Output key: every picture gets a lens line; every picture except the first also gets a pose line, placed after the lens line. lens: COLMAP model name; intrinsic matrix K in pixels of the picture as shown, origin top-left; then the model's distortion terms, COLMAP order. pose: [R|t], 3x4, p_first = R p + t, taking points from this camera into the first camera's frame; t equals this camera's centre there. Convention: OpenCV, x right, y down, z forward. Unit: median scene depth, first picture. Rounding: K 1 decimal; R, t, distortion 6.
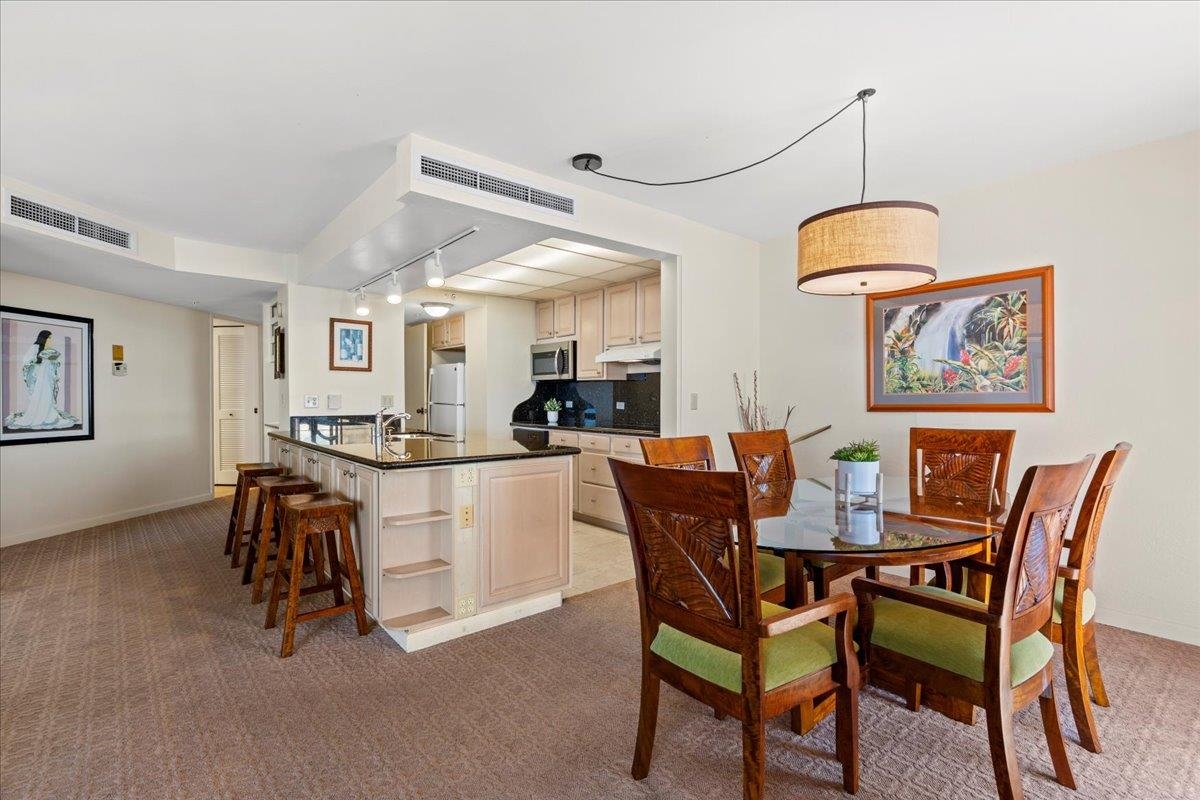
lens RADIAL K [[539.9, 0, 587.4], [0, 539.9, 399.4], [0, 0, 1]] dist [-0.002787, 0.000721]
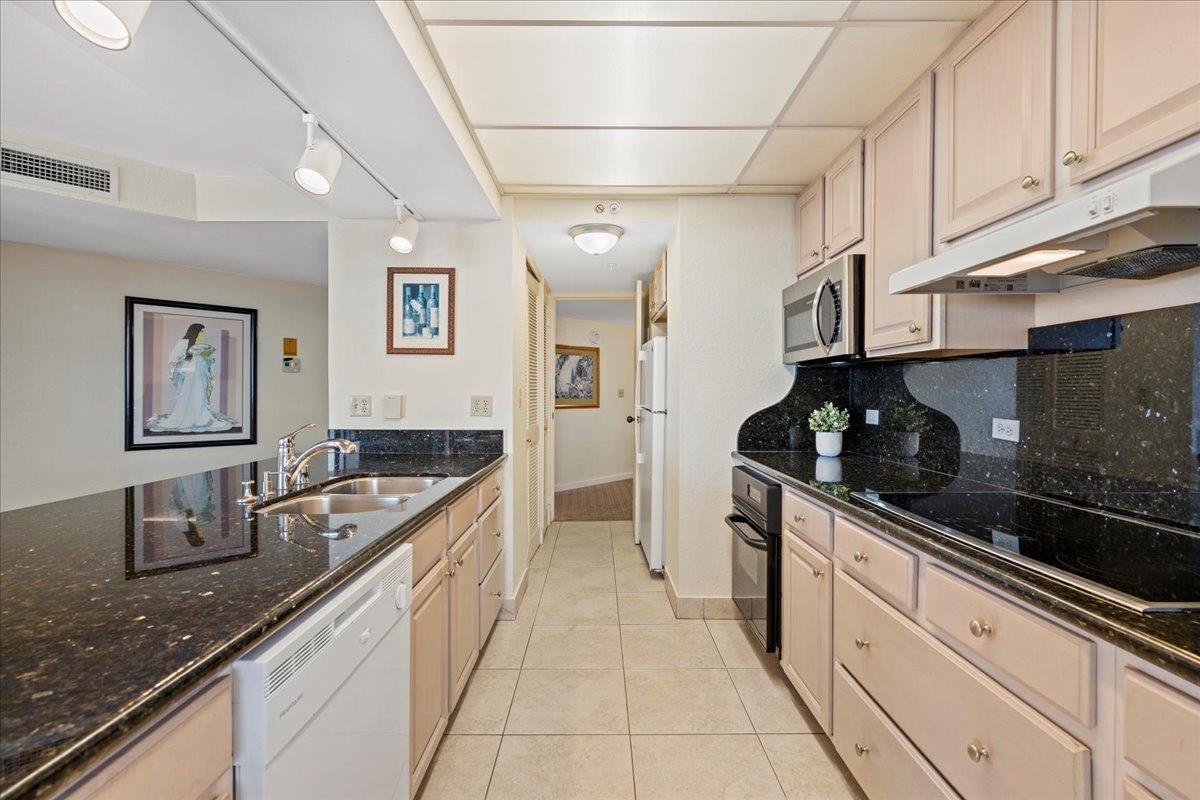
lens RADIAL K [[539.9, 0, 594.2], [0, 539.9, 395.7], [0, 0, 1]] dist [-0.002787, 0.000721]
pose [[0.768566, 0.003748, -0.639760, 0.084430], [-0.003958, 0.999992, 0.001103, -0.008784], [0.639758, 0.001684, 0.768574, 0.654430]]
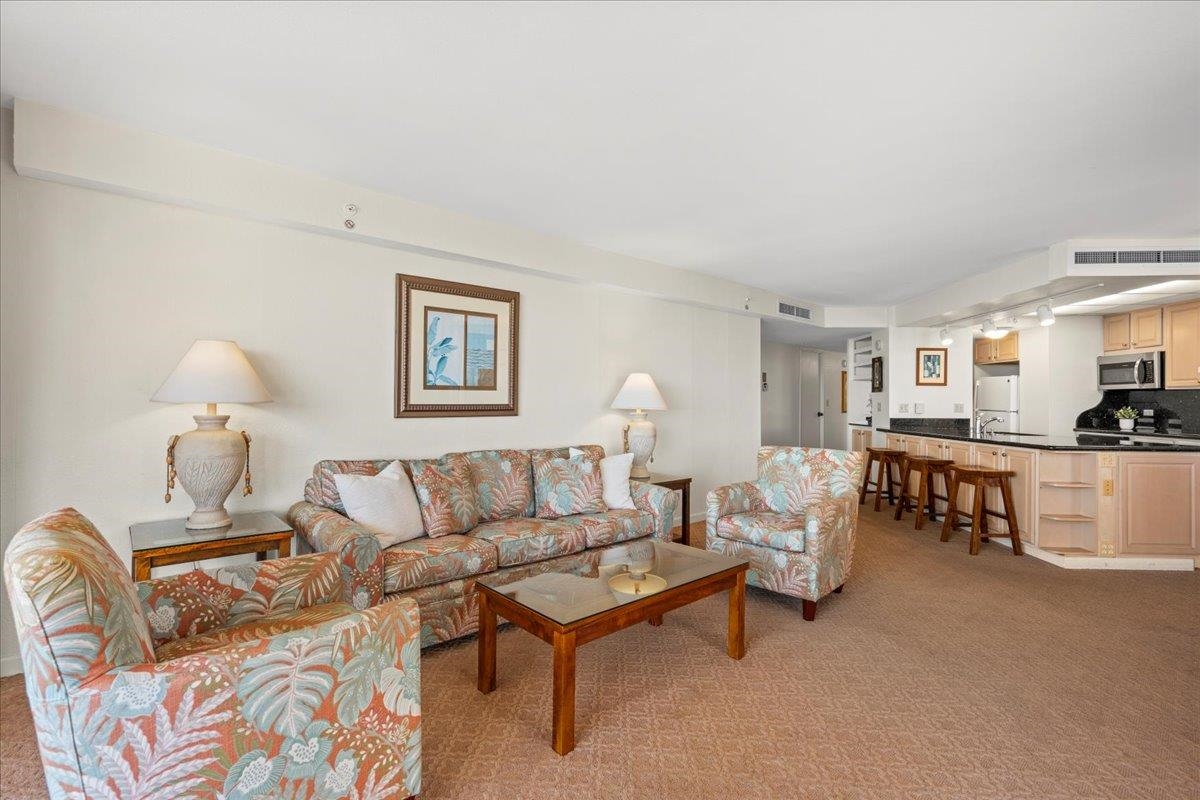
lens RADIAL K [[539.9, 0, 594.4], [0, 539.9, 399.5], [0, 0, 1]] dist [-0.002787, 0.000721]
pose [[0.738083, -0.002964, -0.674704, -0.145988], [-0.004491, 0.999947, -0.009307, -0.001435], [0.674695, 0.009900, 0.738030, -0.560562]]
